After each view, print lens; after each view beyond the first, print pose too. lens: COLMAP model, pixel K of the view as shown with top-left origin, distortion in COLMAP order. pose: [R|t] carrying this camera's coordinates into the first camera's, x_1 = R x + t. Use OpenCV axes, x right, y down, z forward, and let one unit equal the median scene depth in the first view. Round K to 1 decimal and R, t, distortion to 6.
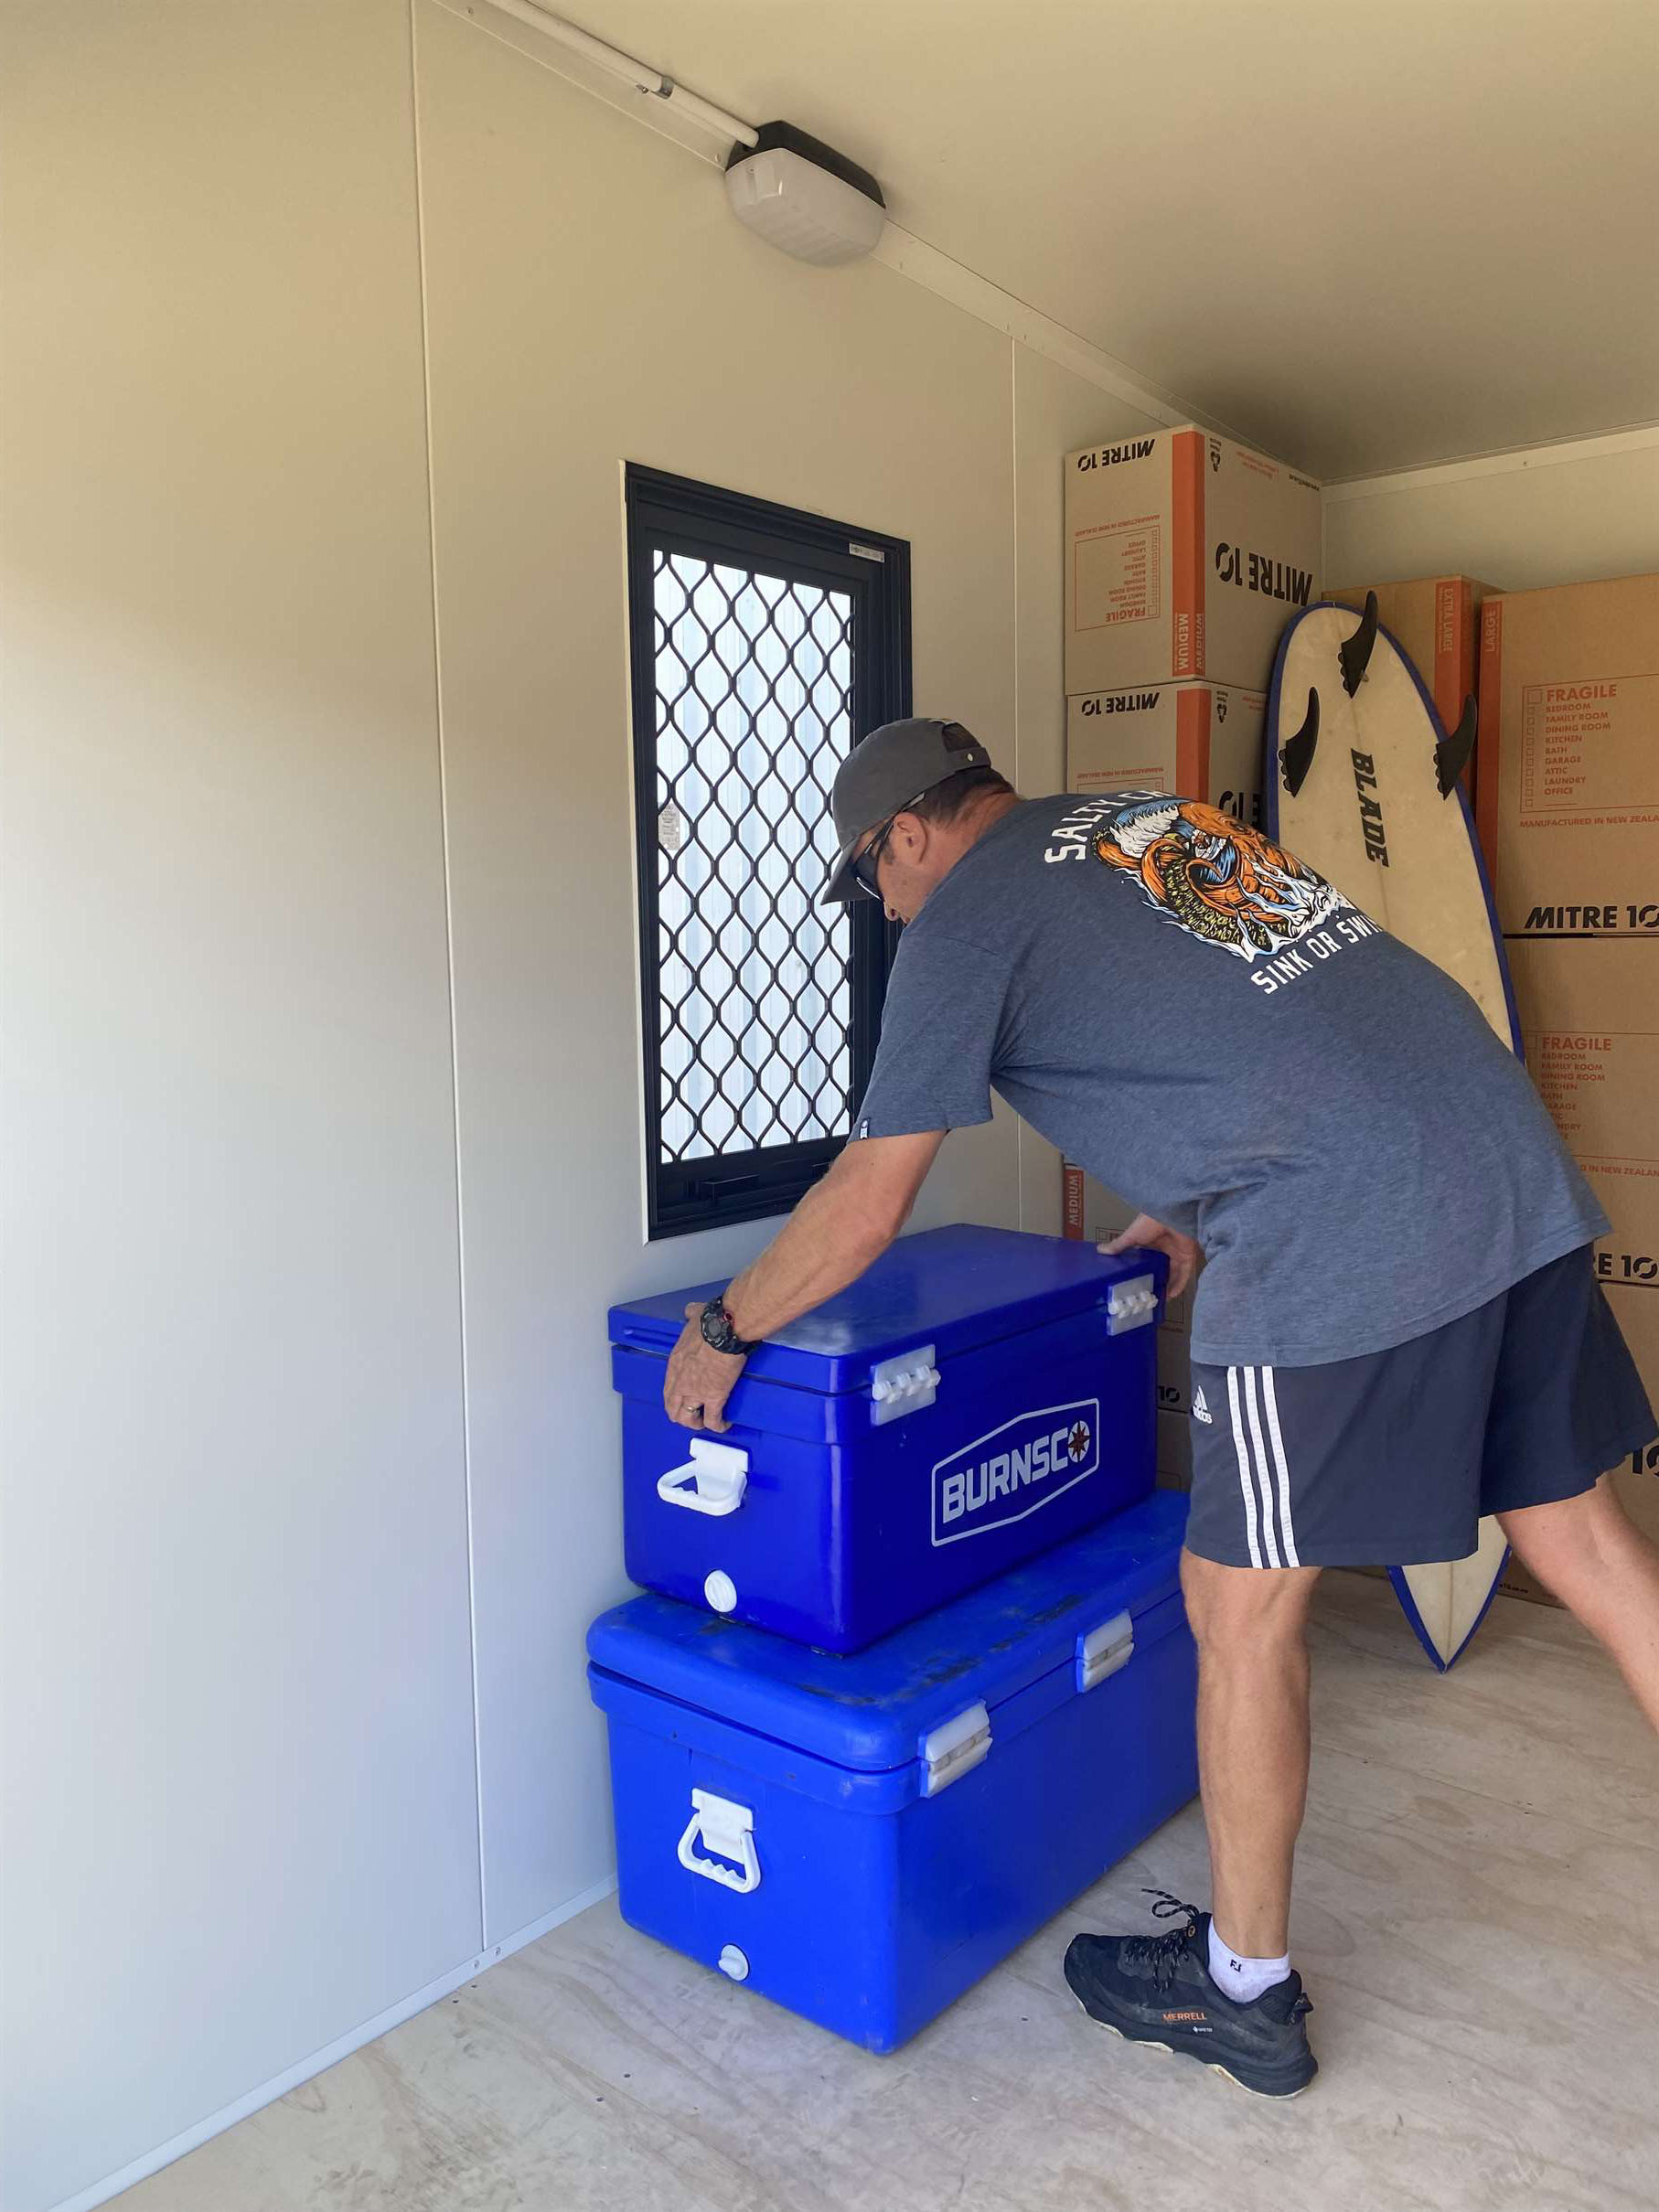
lens RADIAL K [[1692.5, 0, 833.6], [0, 1692.5, 1074.0], [0, 0, 1]] dist [0.011311, -0.007744]
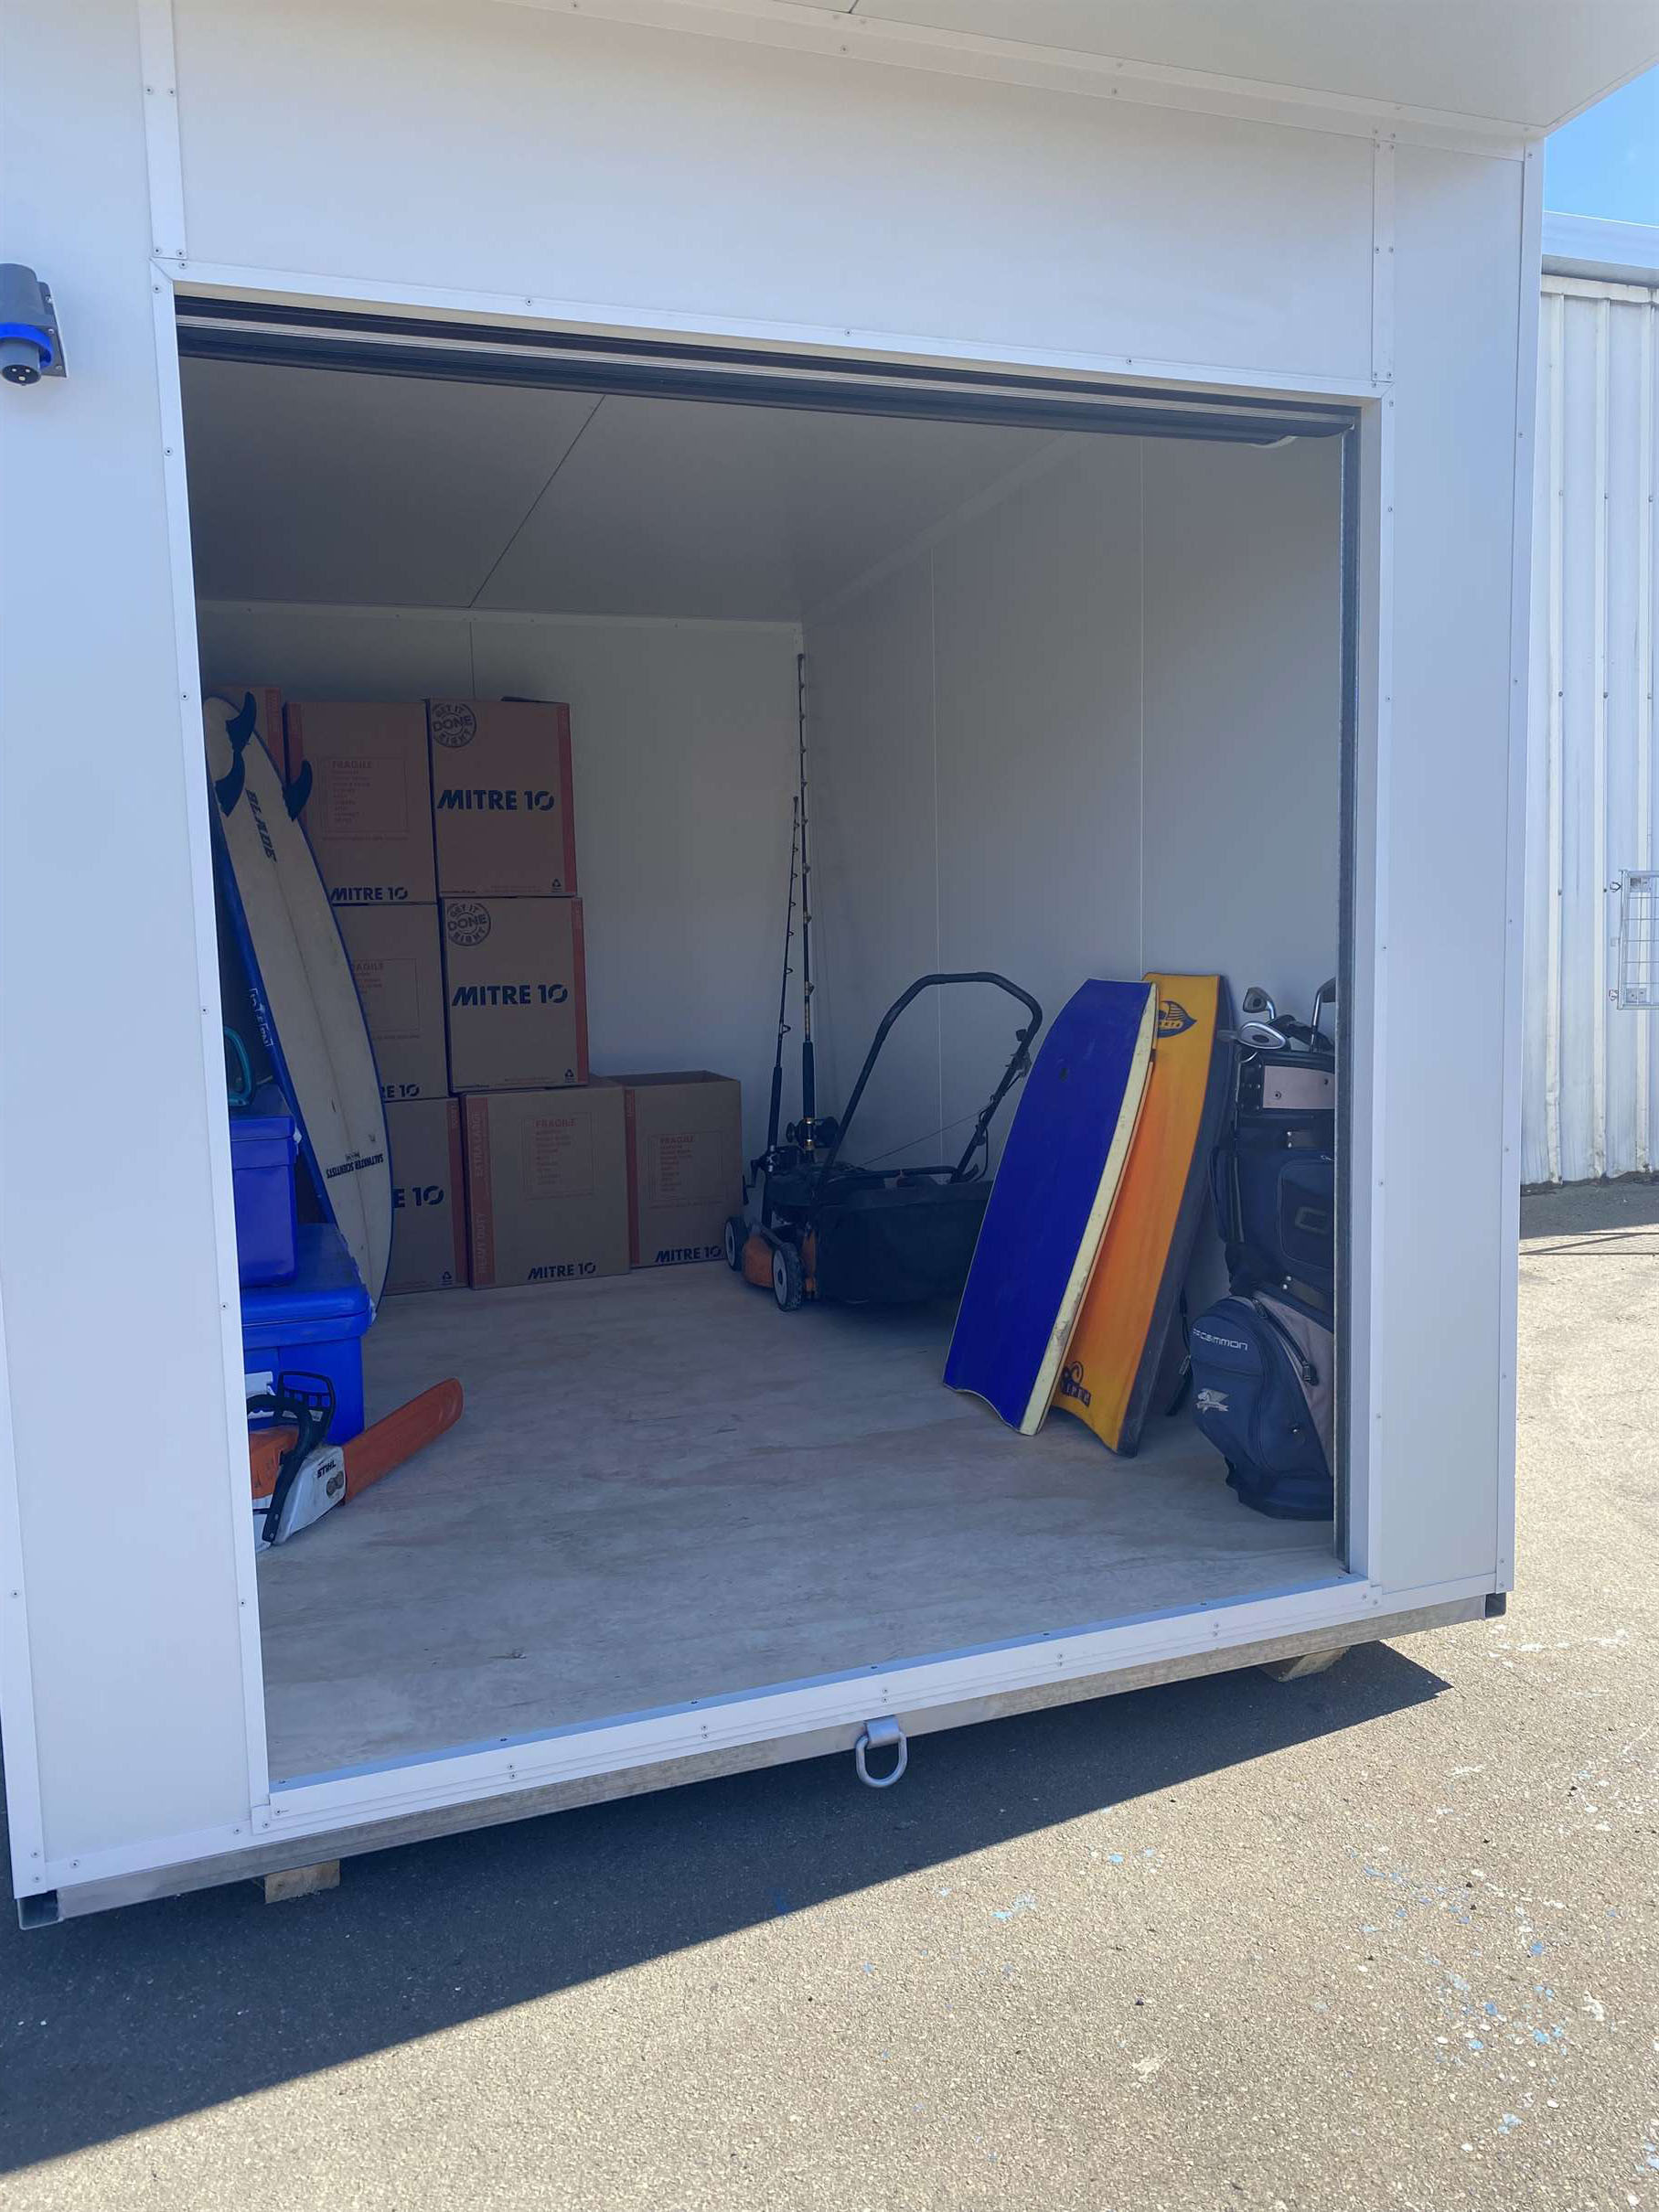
lens RADIAL K [[1696.3, 0, 851.3], [0, 1696.3, 1090.0], [0, 0, 1]] dist [0.050517, -0.077274]
pose [[0.501764, -0.093202, 0.859969, -1.073568], [0.095706, 0.994056, 0.051894, 0.083181], [-0.859694, 0.056266, 0.507702, -0.401042]]
